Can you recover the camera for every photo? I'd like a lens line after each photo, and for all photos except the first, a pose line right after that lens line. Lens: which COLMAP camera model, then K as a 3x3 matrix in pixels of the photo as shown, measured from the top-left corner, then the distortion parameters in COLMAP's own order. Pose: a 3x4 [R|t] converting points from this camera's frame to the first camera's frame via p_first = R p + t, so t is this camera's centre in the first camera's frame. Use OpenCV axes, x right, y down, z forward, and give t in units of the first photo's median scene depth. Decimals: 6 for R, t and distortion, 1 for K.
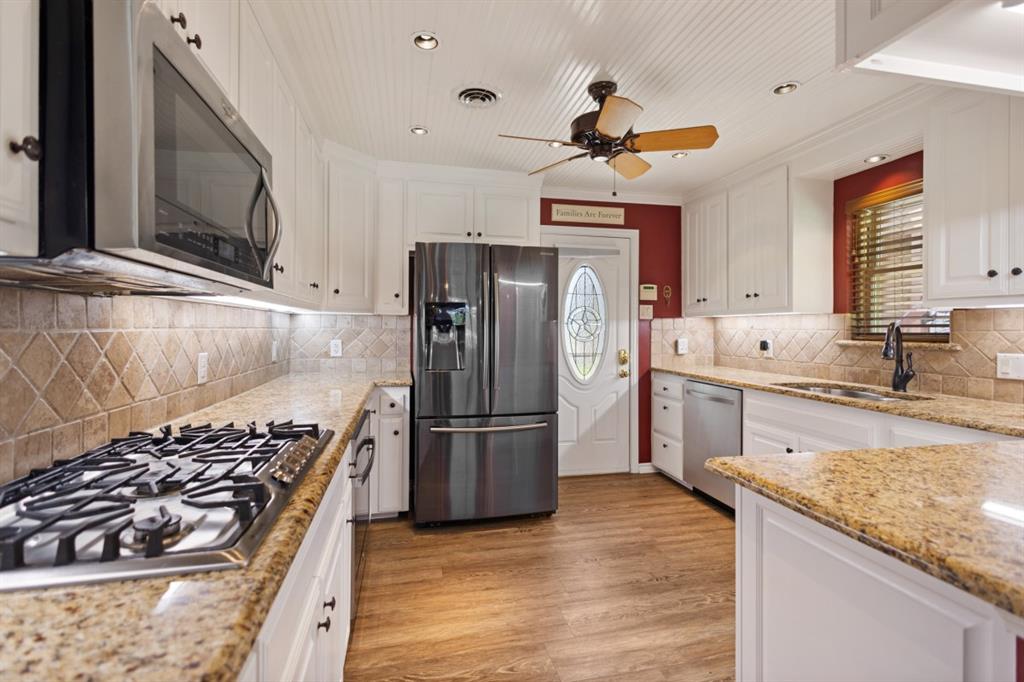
lens RADIAL K [[474.8, 0, 509.6], [0, 474.8, 329.2], [0, 0, 1]] dist [0.012595, -0.004008]
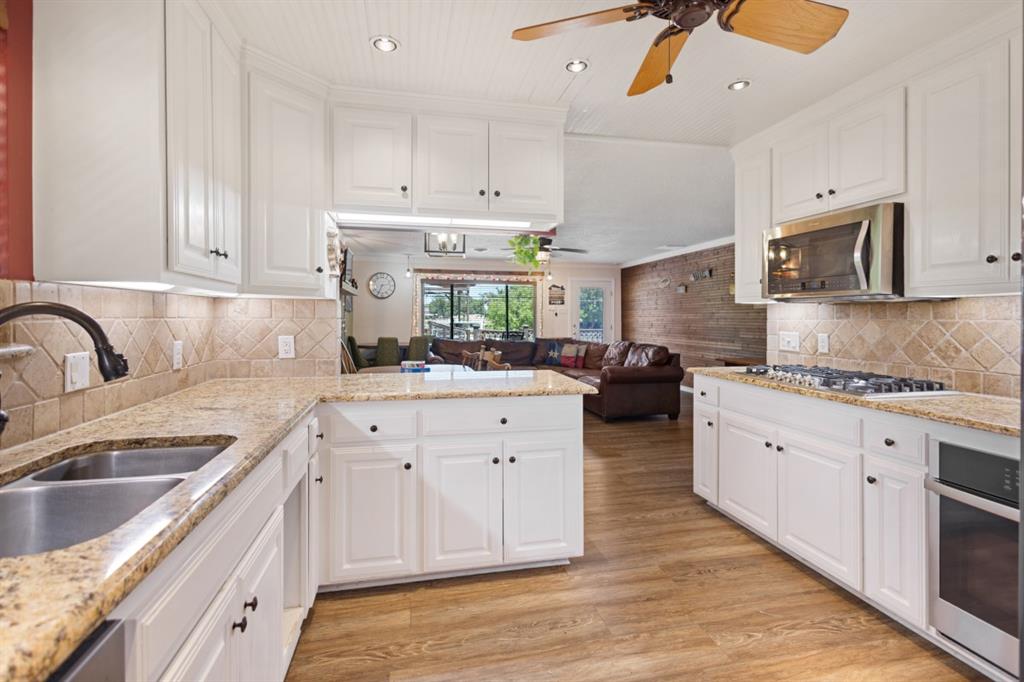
lens RADIAL K [[484.4, 0, 496.8], [0, 484.4, 324.0], [0, 0, 1]] dist [-0.013226, -0.000523]
pose [[-0.999834, -0.005996, 0.017230, 0.361239], [-0.005662, 0.999796, 0.019366, -0.004737], [-0.017343, 0.019266, -0.999664, 1.343105]]
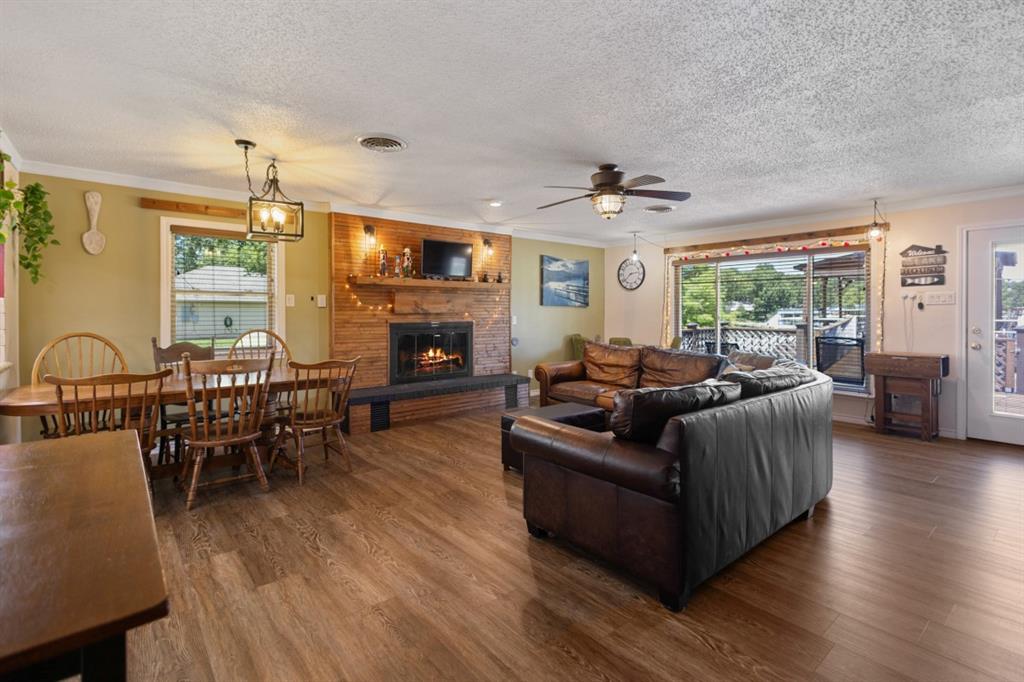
lens RADIAL K [[474.1, 0, 515.8], [0, 474.1, 314.6], [0, 0, 1]] dist [0.002253, -0.001121]
pose [[-0.466017, -0.005799, 0.884757, -0.930244], [0.003847, 0.999956, 0.008581, 0.002244], [-0.884768, 0.007402, -0.465974, -0.282554]]
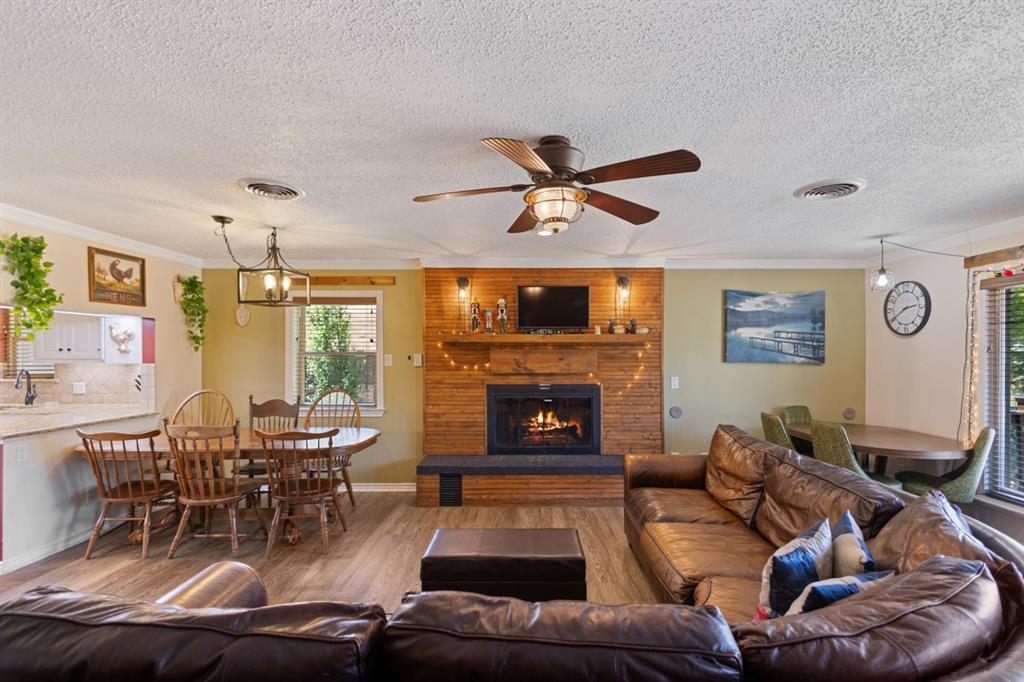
lens RADIAL K [[474.8, 0, 529.8], [0, 474.8, 353.5], [0, 0, 1]] dist [0.012595, -0.004008]
pose [[0.204176, 0.001917, 0.978932, -0.619319], [0.004139, 0.999987, -0.002822, -0.058932], [-0.978925, 0.004628, 0.204166, -1.287606]]
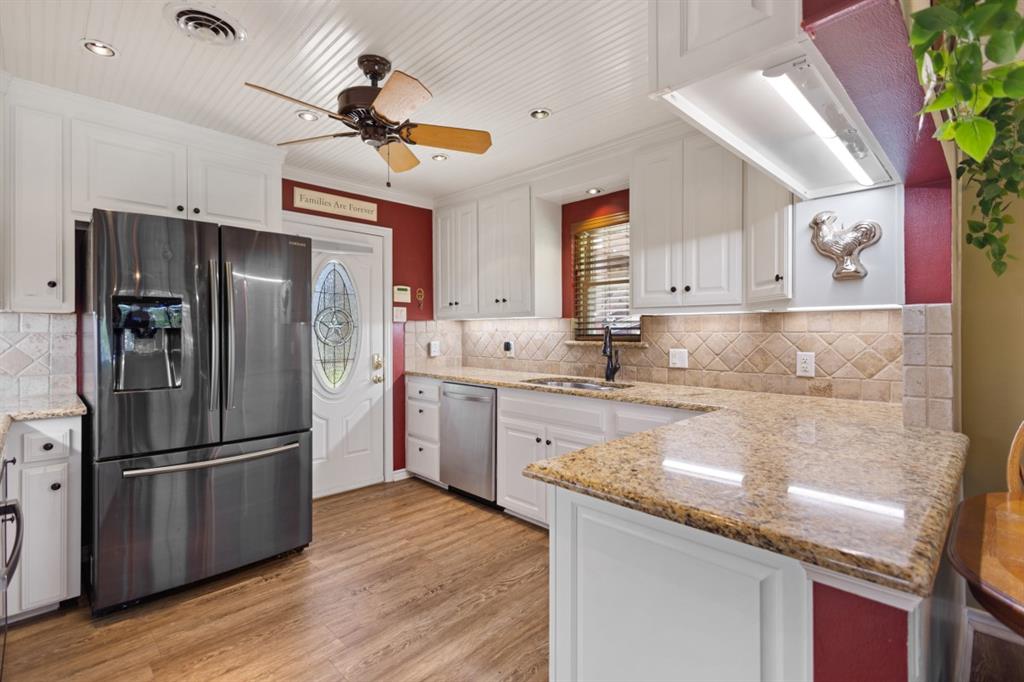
lens RADIAL K [[474.8, 0, 511.5], [0, 474.8, 333.8], [0, 0, 1]] dist [0.012595, -0.004008]
pose [[0.845637, -0.006566, 0.533717, -0.058675], [0.003936, 0.999974, 0.006066, -0.002039], [-0.533743, -0.003029, 0.845641, 0.086803]]
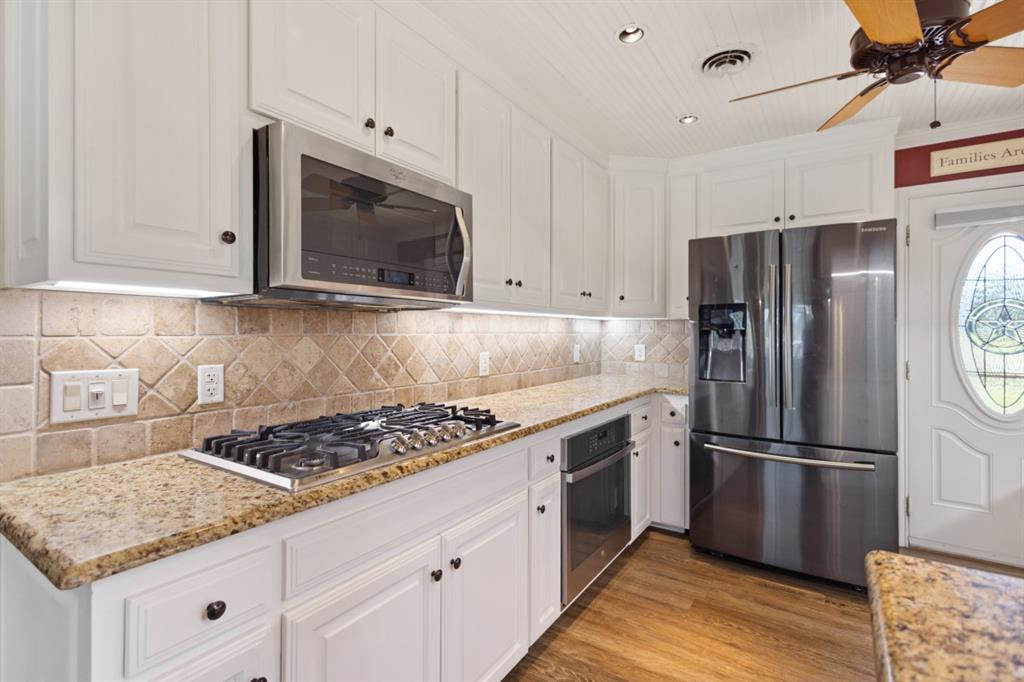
lens RADIAL K [[474.8, 0, 509.0], [0, 474.8, 331.9], [0, 0, 1]] dist [0.012595, -0.004008]
pose [[0.686980, -0.003603, -0.726667, 0.249735], [-0.000609, 0.999985, -0.005534, 0.000910], [0.726676, 0.004244, 0.686967, 0.116151]]
